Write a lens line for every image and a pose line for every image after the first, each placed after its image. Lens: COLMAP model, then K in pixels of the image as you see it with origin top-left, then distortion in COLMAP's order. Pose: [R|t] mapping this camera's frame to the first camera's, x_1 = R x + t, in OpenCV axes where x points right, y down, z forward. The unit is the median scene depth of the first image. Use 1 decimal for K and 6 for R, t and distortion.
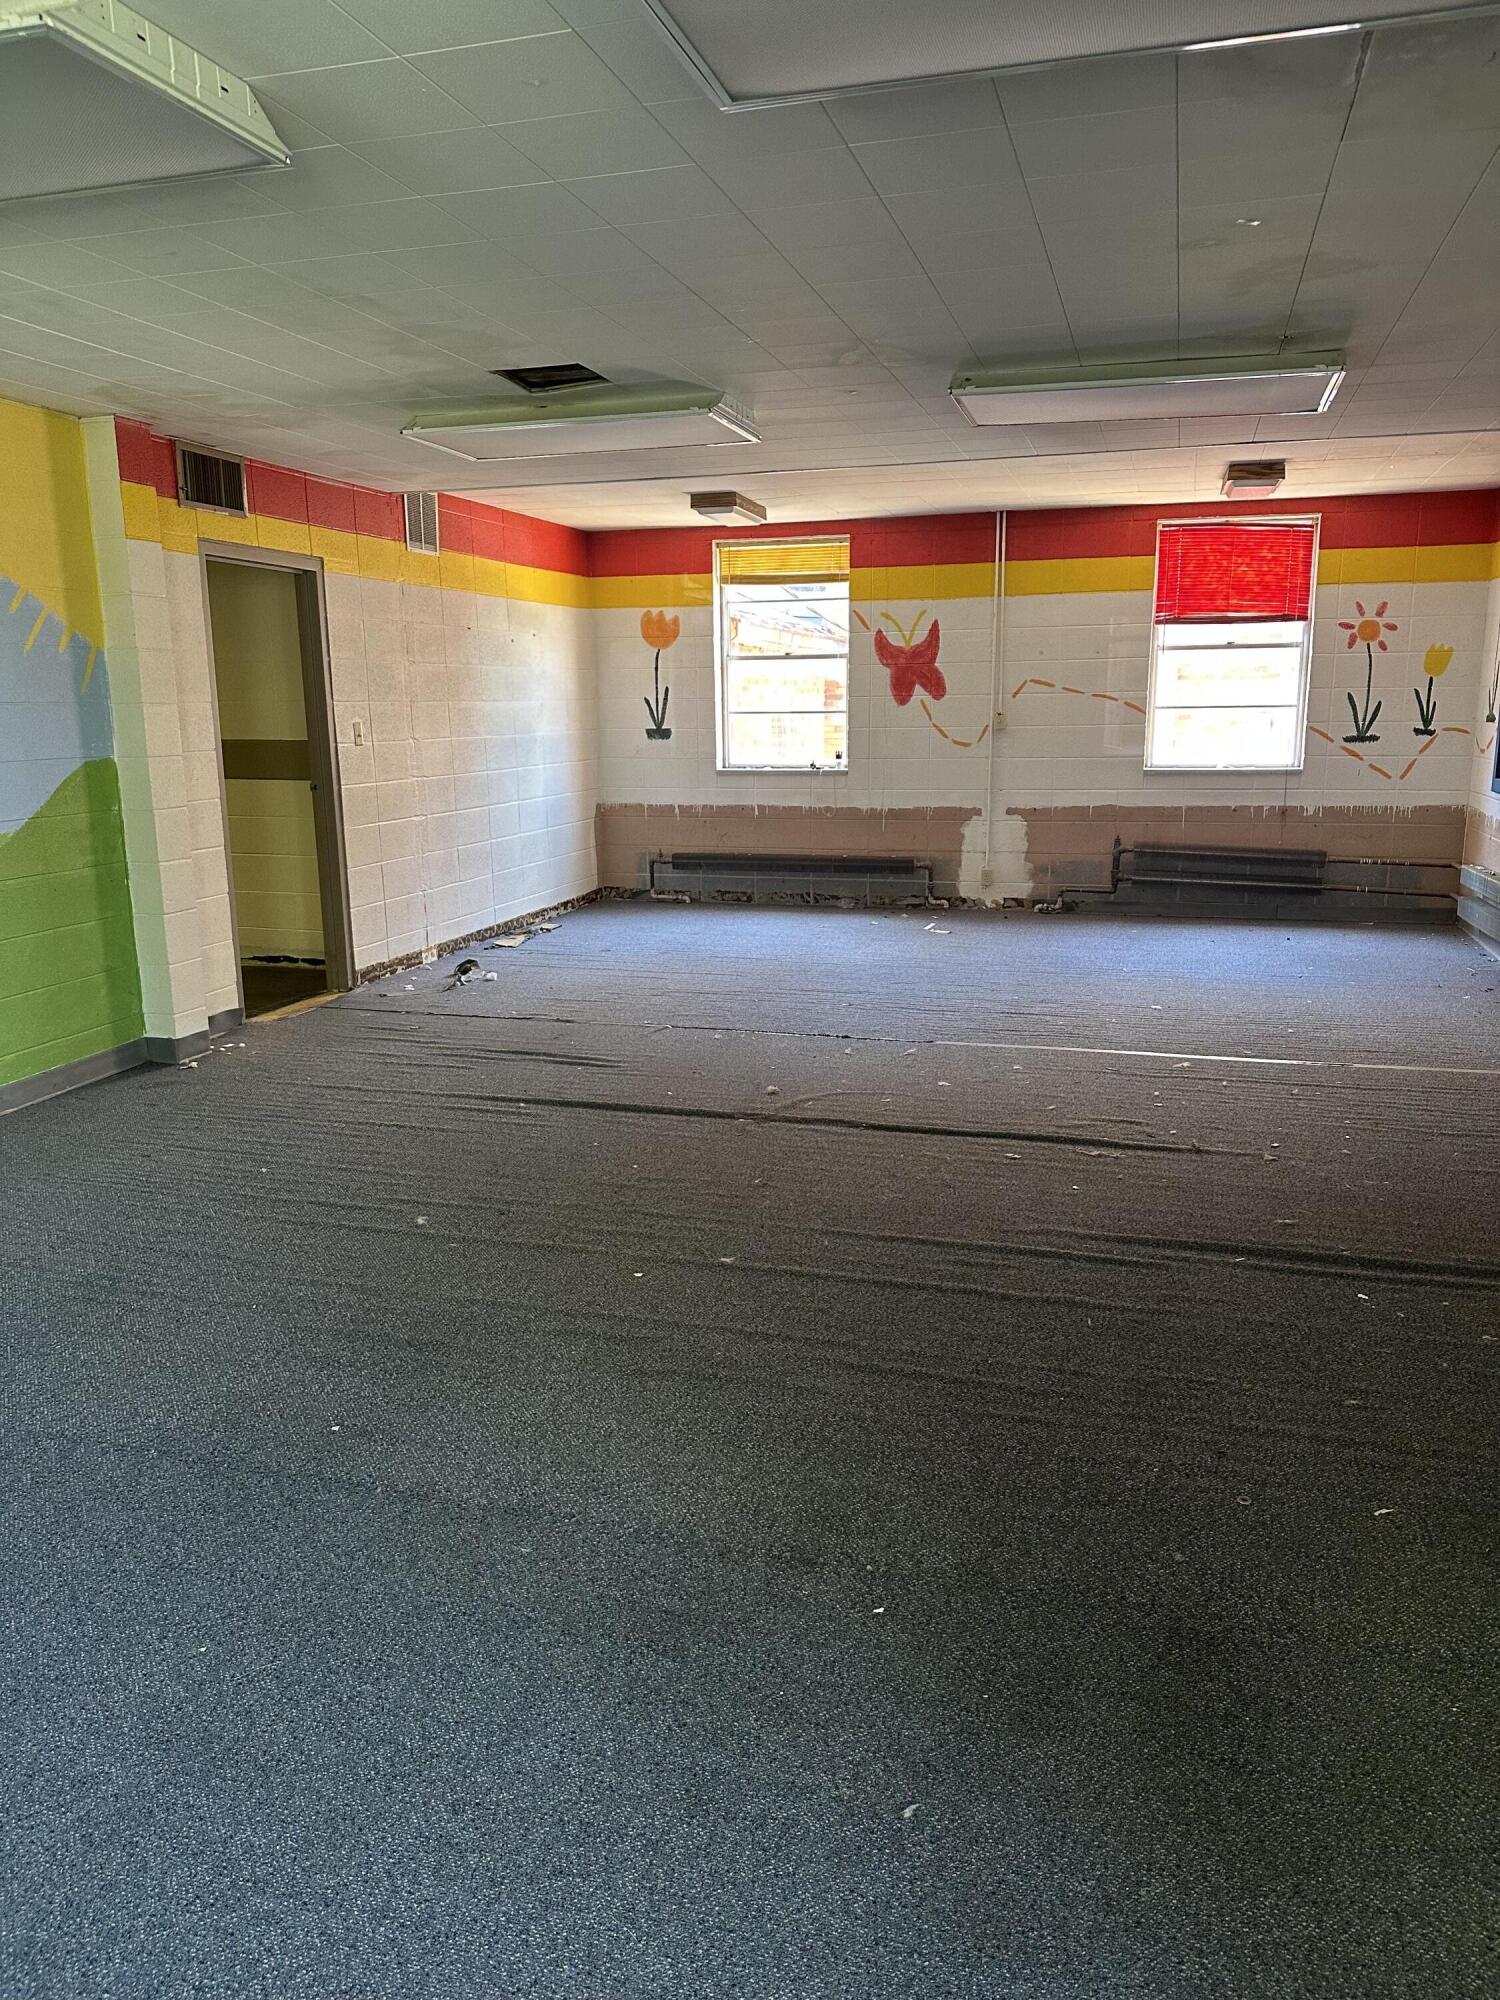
lens RADIAL K [[1387.4, 0, 750.0], [0, 1387.4, 1000.0], [0, 0, 1]] dist [0.145263, -0.246841]
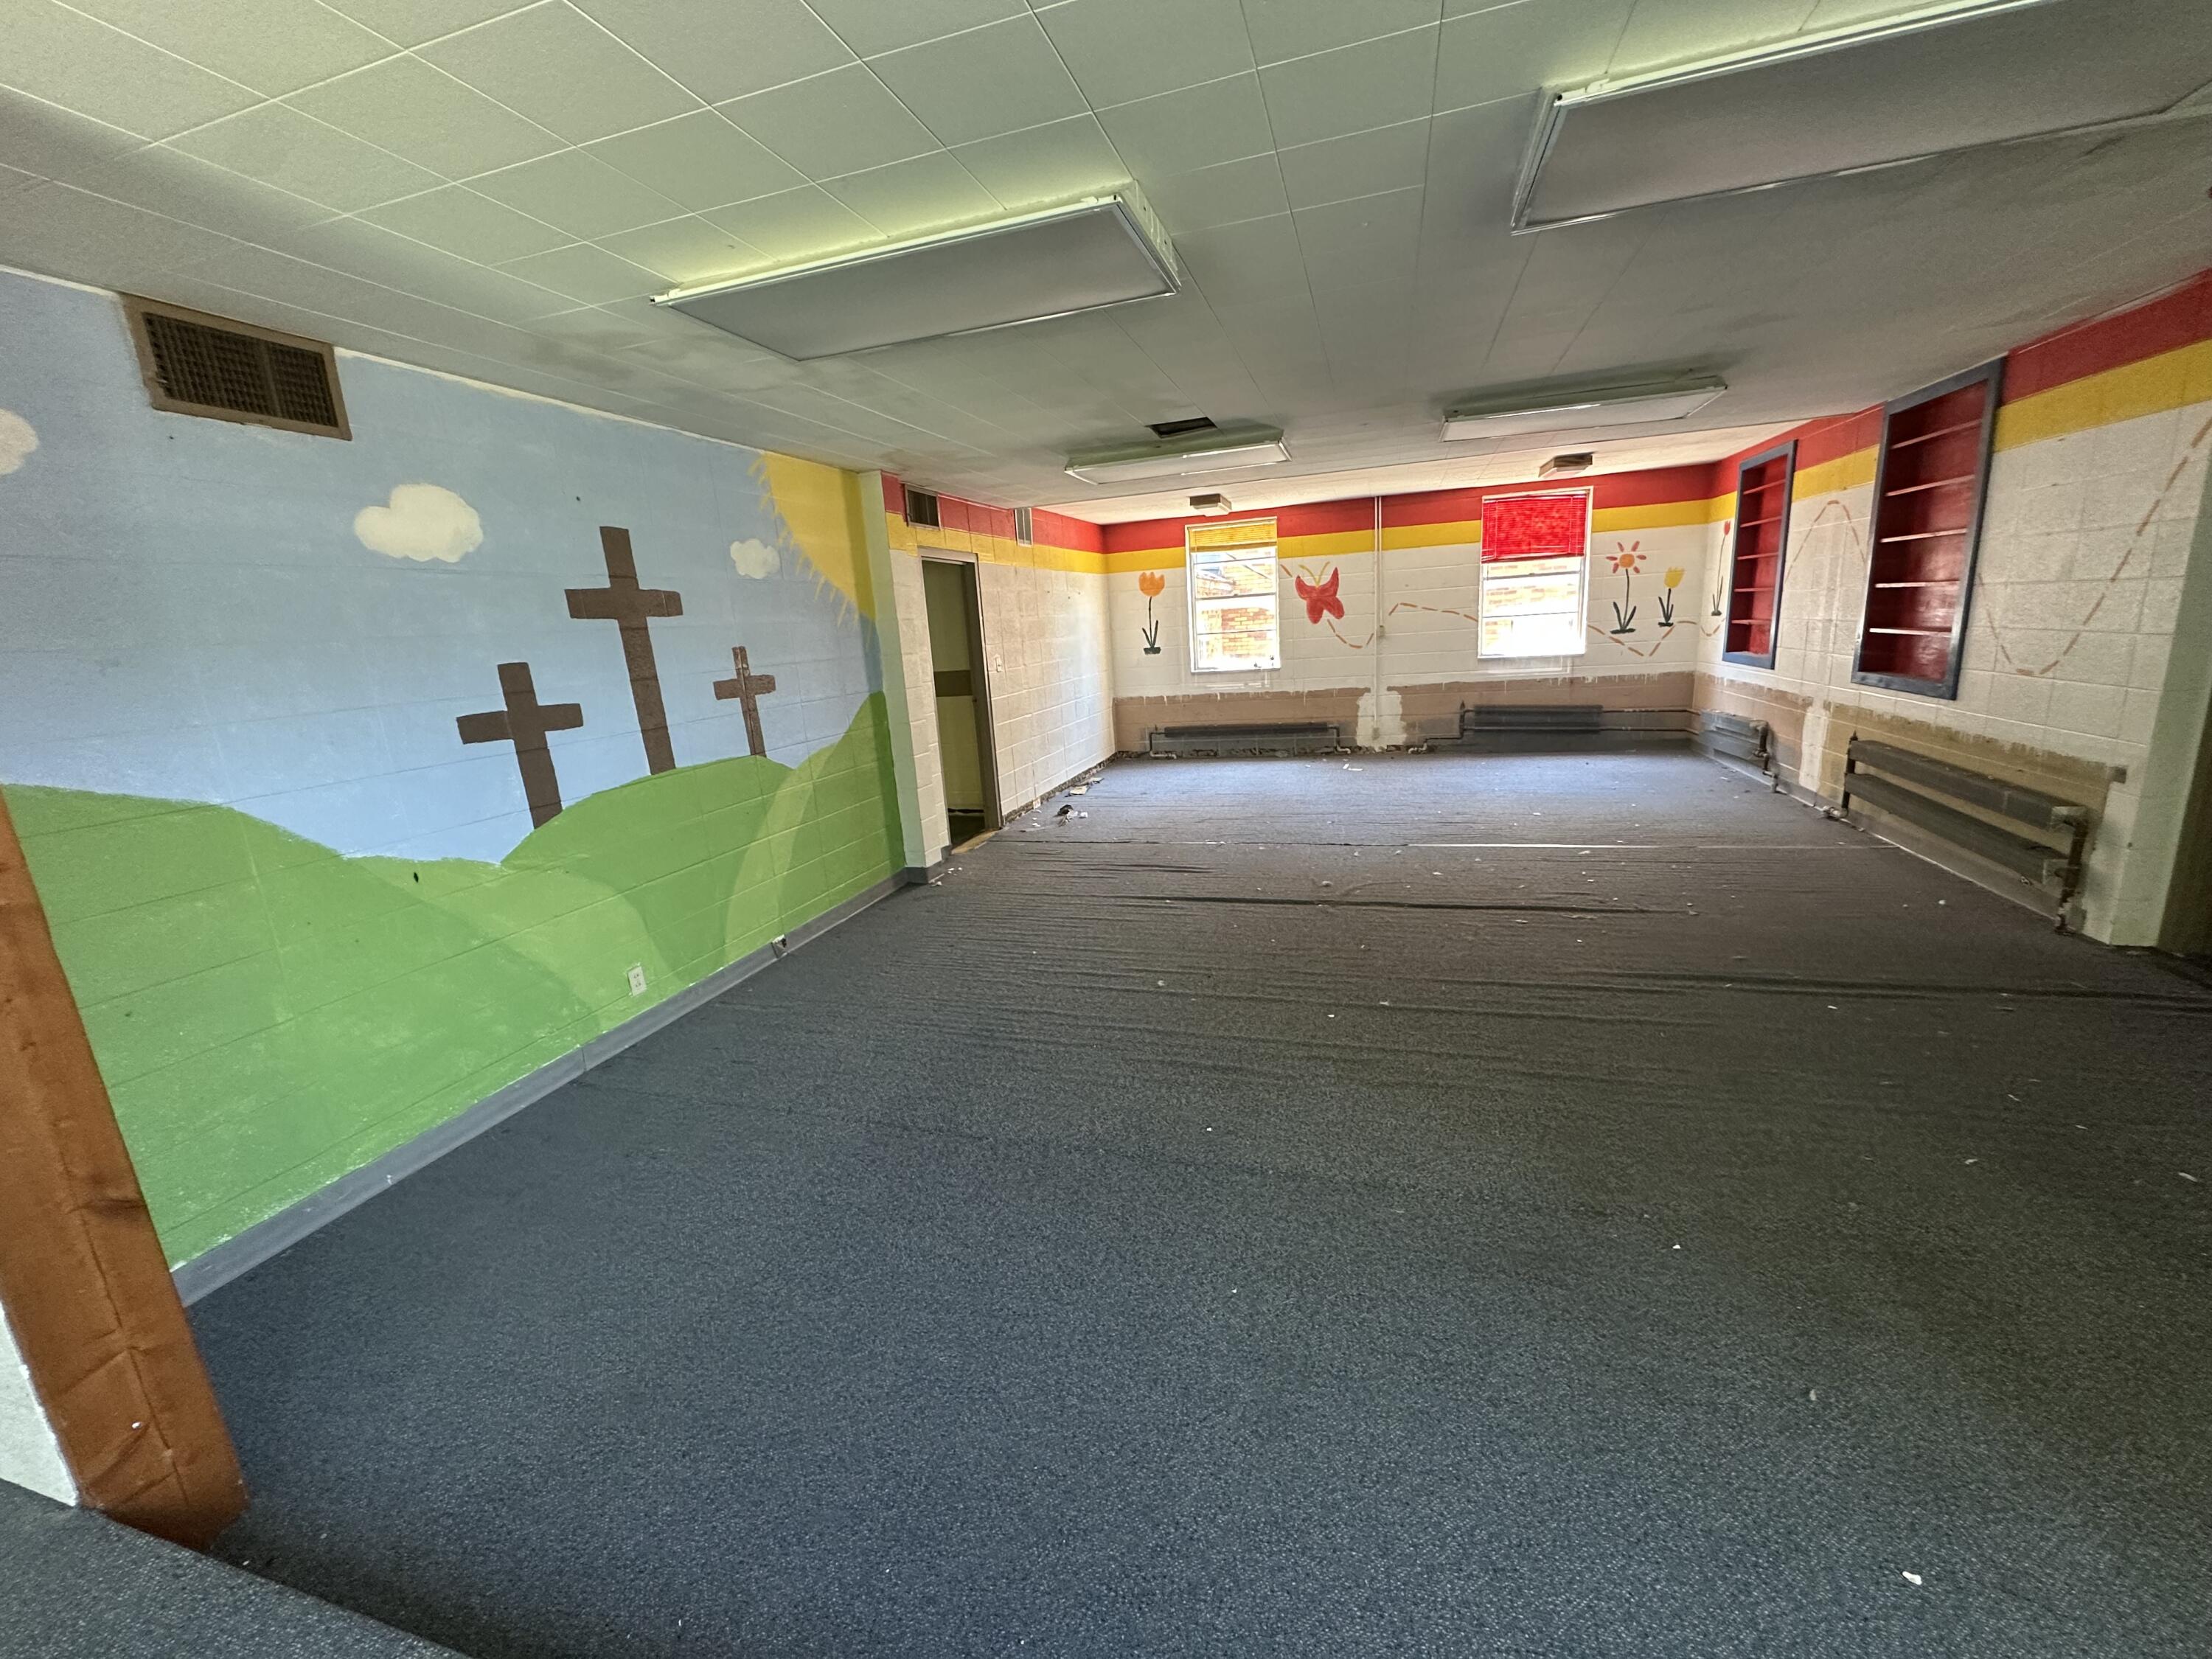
lens RADIAL K [[886.6, 0, 1106.0], [0, 886.6, 829.5], [0, 0, 1]] dist [0.000161, -0.000015]
pose [[0.998297, -0.050479, -0.029234, -0.114350], [0.050941, 0.998584, 0.015298, -0.012431], [0.028421, -0.016761, 0.999456, 0.015888]]
